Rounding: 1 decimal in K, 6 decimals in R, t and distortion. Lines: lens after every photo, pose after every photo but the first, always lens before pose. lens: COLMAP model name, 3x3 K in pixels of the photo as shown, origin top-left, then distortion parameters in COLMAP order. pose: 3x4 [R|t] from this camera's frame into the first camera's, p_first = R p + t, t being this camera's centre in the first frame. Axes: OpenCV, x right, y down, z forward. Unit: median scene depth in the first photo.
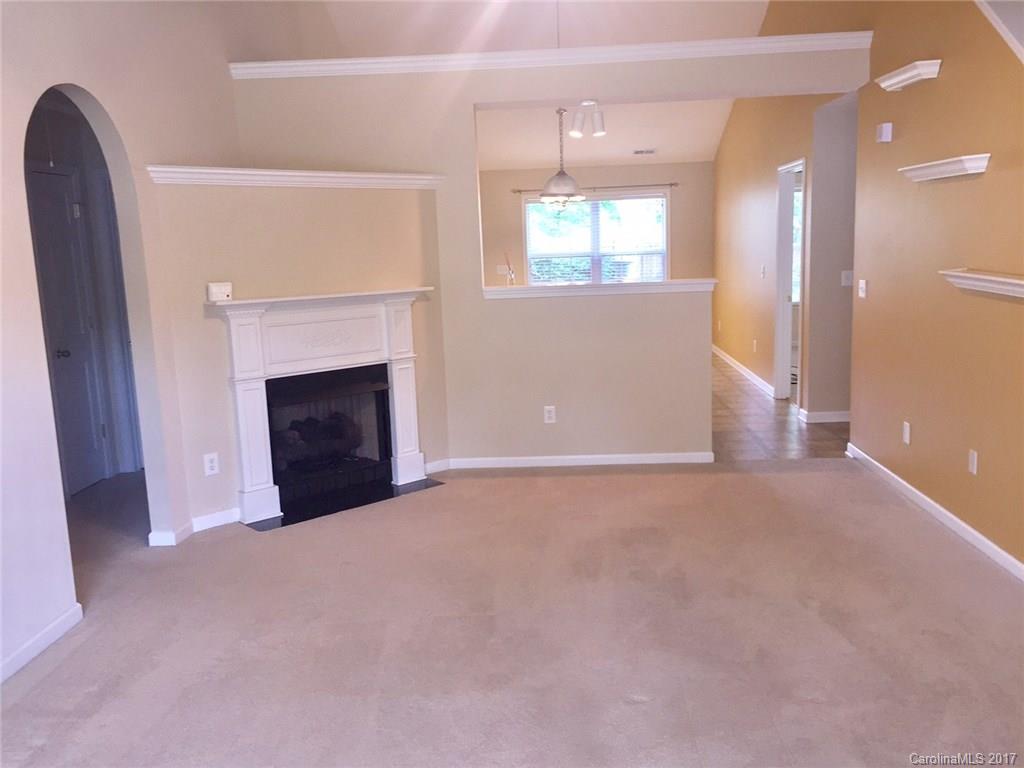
lens RADIAL K [[873.4, 0, 512.9], [0, 873.4, 381.5], [0, 0, 1]] dist [0.069142, -0.079504]
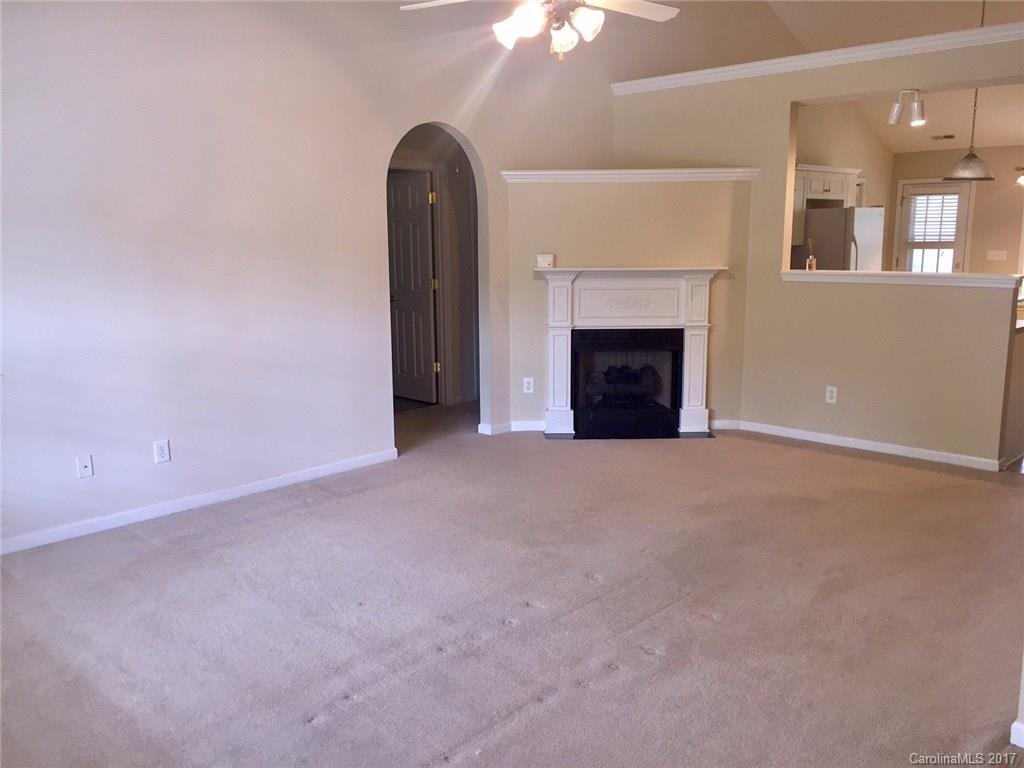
lens RADIAL K [[873.4, 0, 517.0], [0, 873.4, 382.5], [0, 0, 1]] dist [0.069142, -0.079504]
pose [[0.756811, 0.141403, -0.638155, 0.497685], [-0.121388, 0.989741, 0.075350, -0.011653], [0.642263, 0.020439, 0.766212, -0.063634]]
